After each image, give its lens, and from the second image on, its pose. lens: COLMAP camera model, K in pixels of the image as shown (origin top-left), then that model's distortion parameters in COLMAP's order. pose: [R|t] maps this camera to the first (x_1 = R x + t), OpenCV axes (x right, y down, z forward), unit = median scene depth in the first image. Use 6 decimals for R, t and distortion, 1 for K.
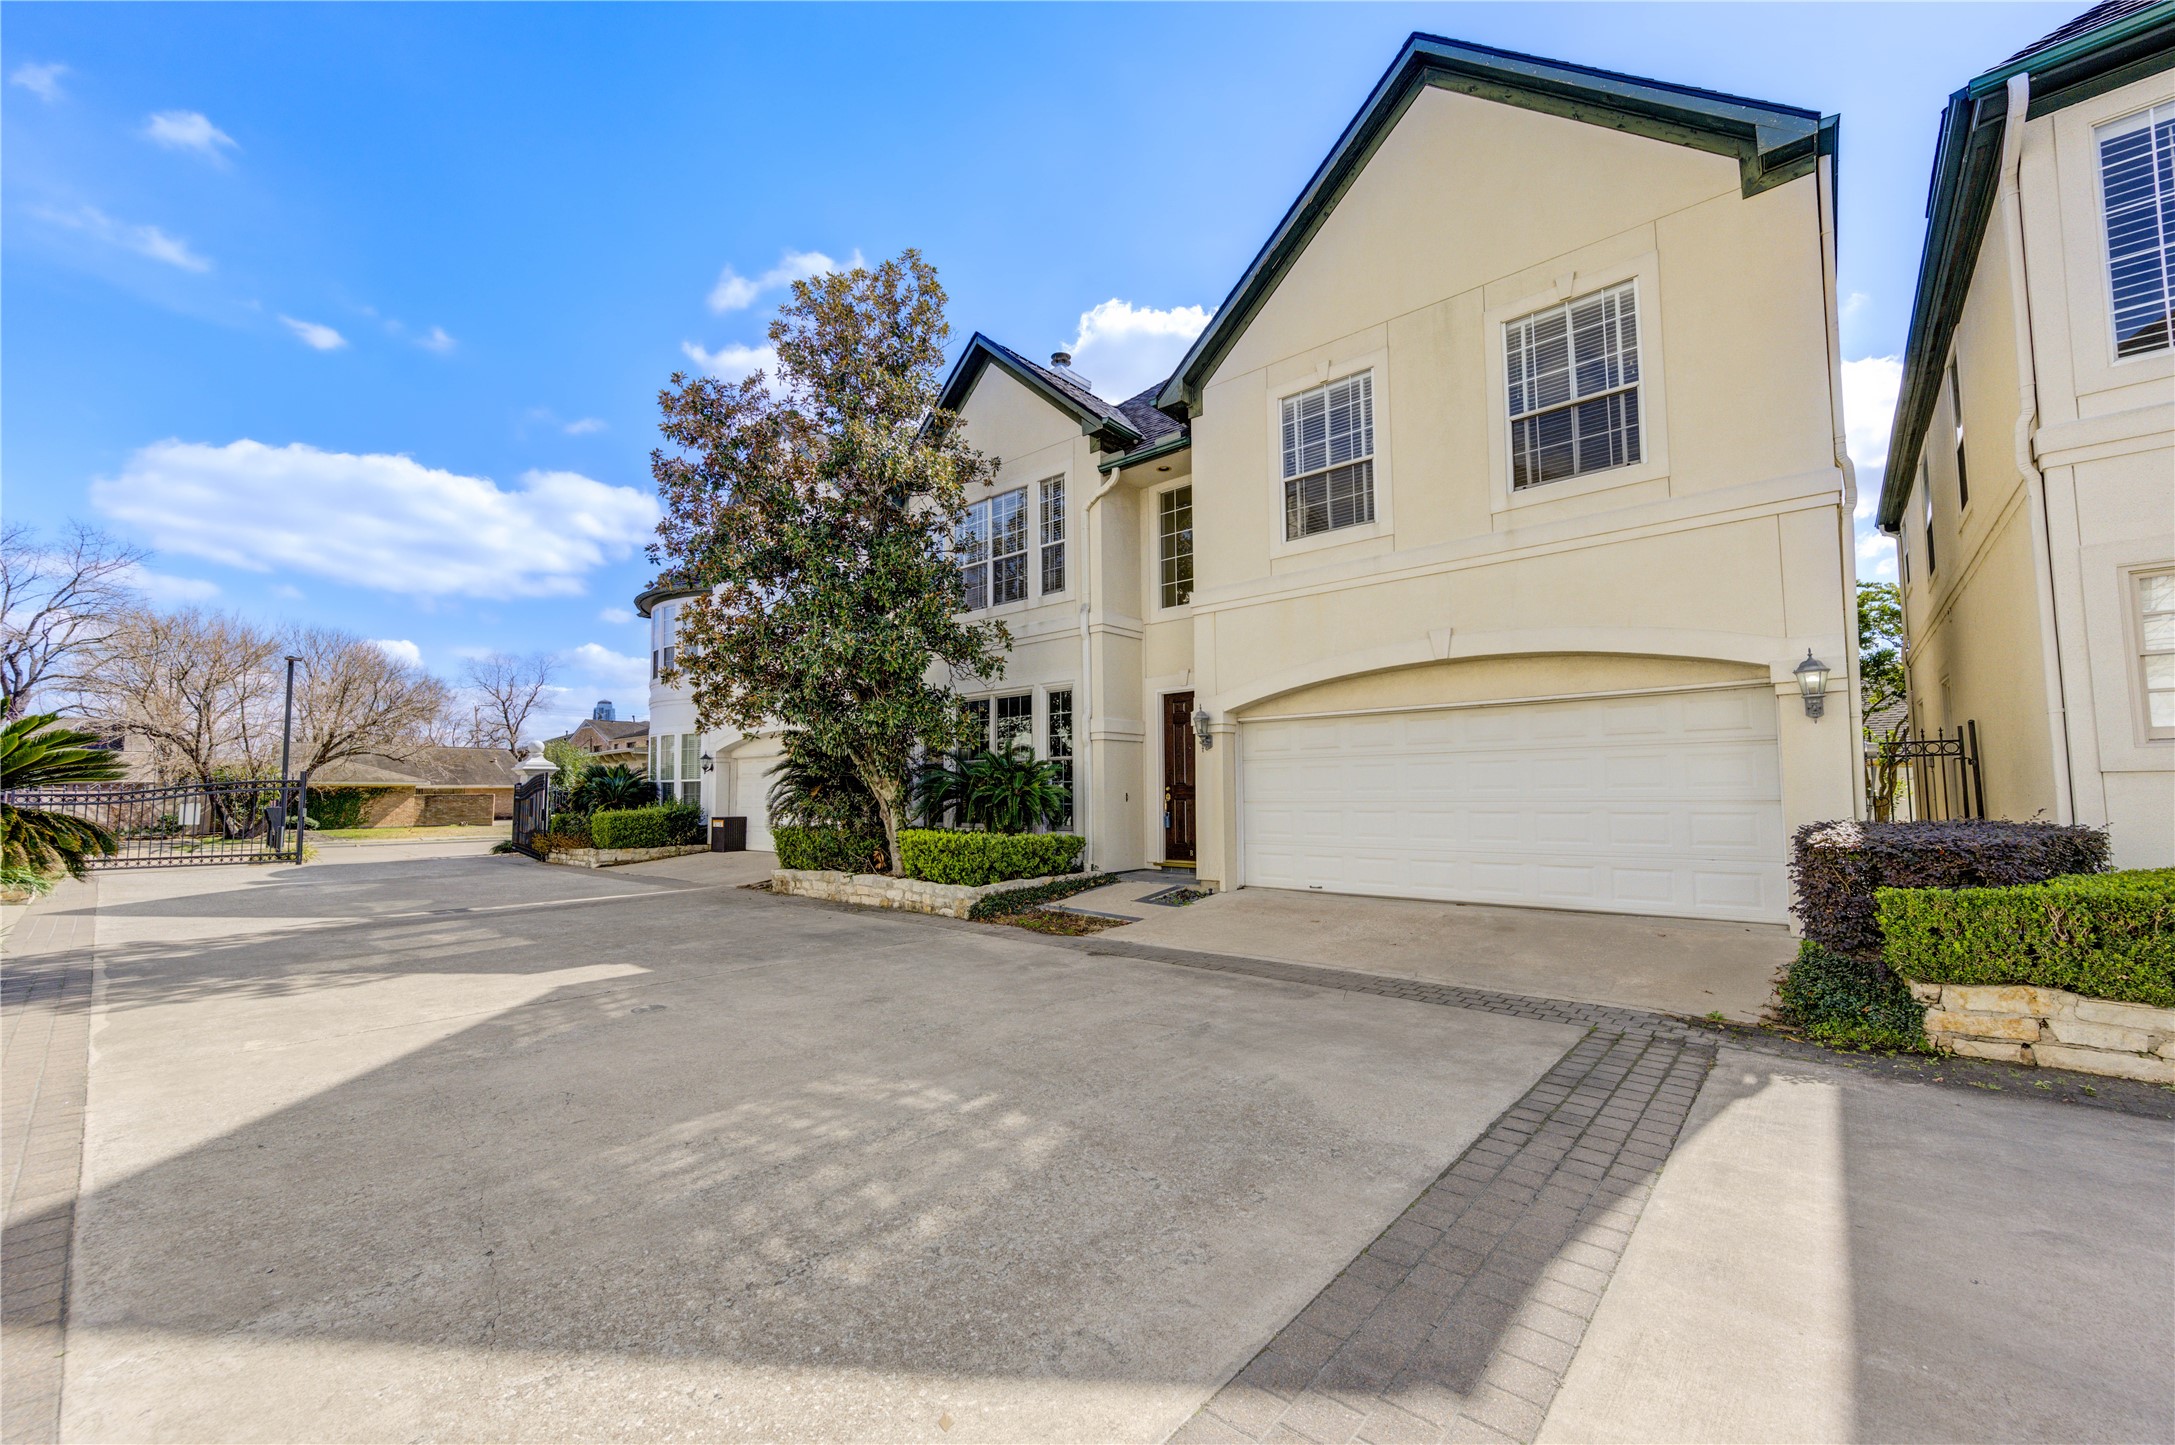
lens RADIAL K [[850.9, 0, 1090.5], [0, 850.9, 730.0], [0, 0, 1]] dist [-0.006807, -0.000772]
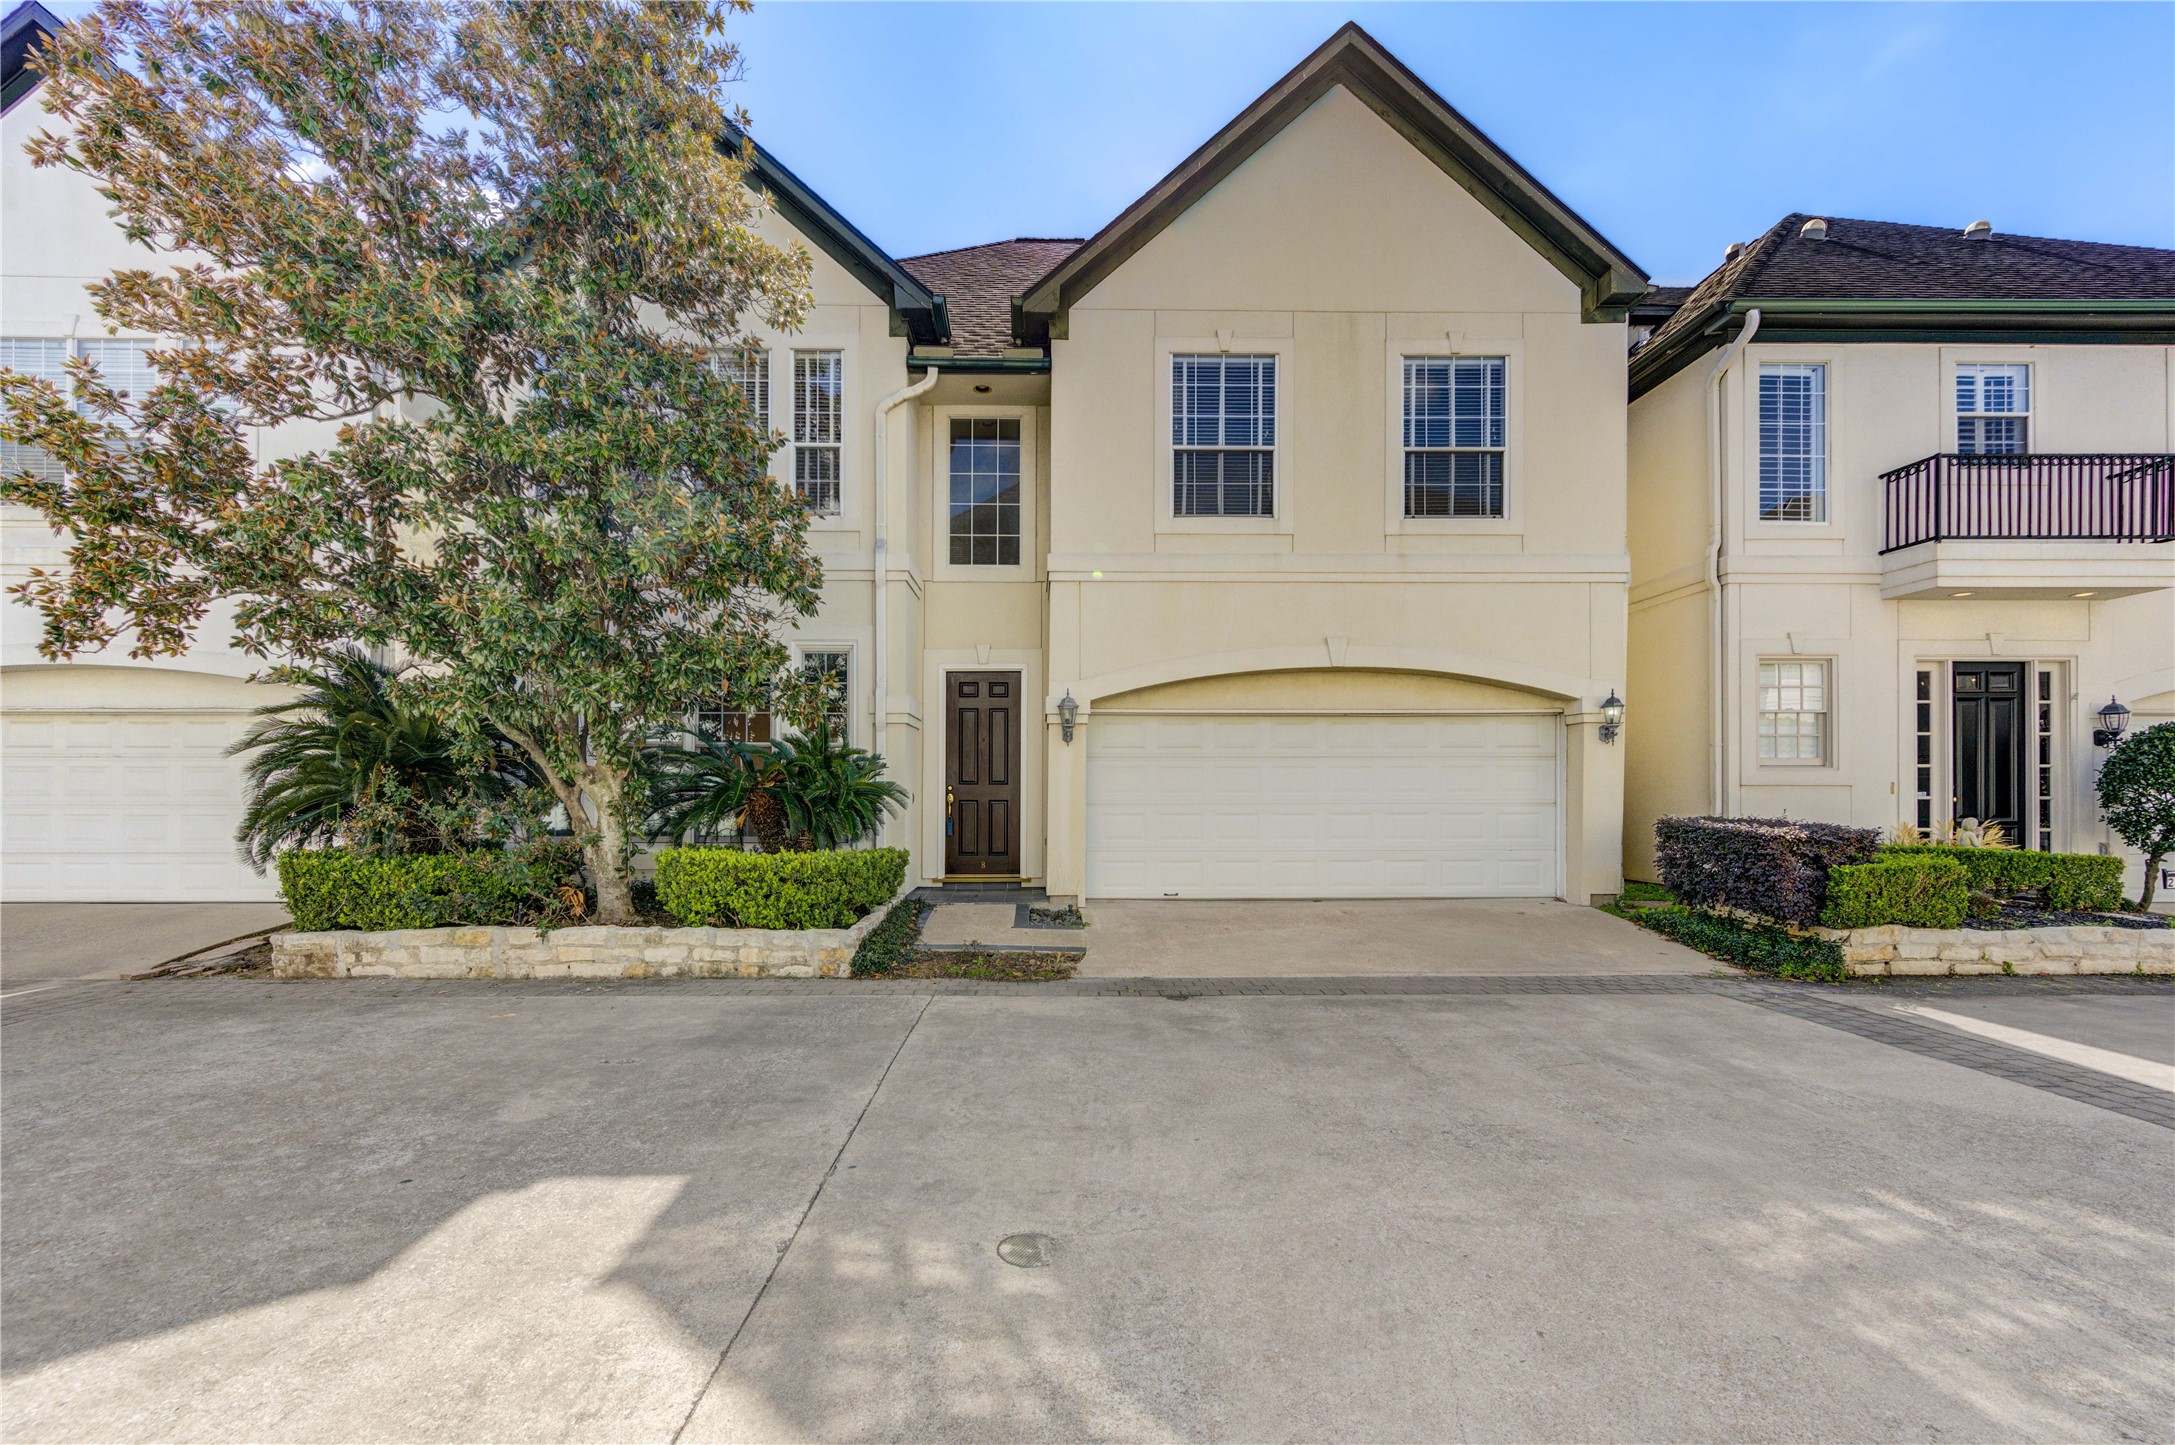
lens RADIAL K [[850.9, 0, 1065.4], [0, 850.9, 792.2], [0, 0, 1]] dist [-0.006807, -0.000772]
pose [[0.744635, 0.011163, 0.667378, -0.455158], [-0.055691, 0.997413, 0.045454, 0.035008], [-0.665144, -0.071014, 0.743331, 0.386867]]
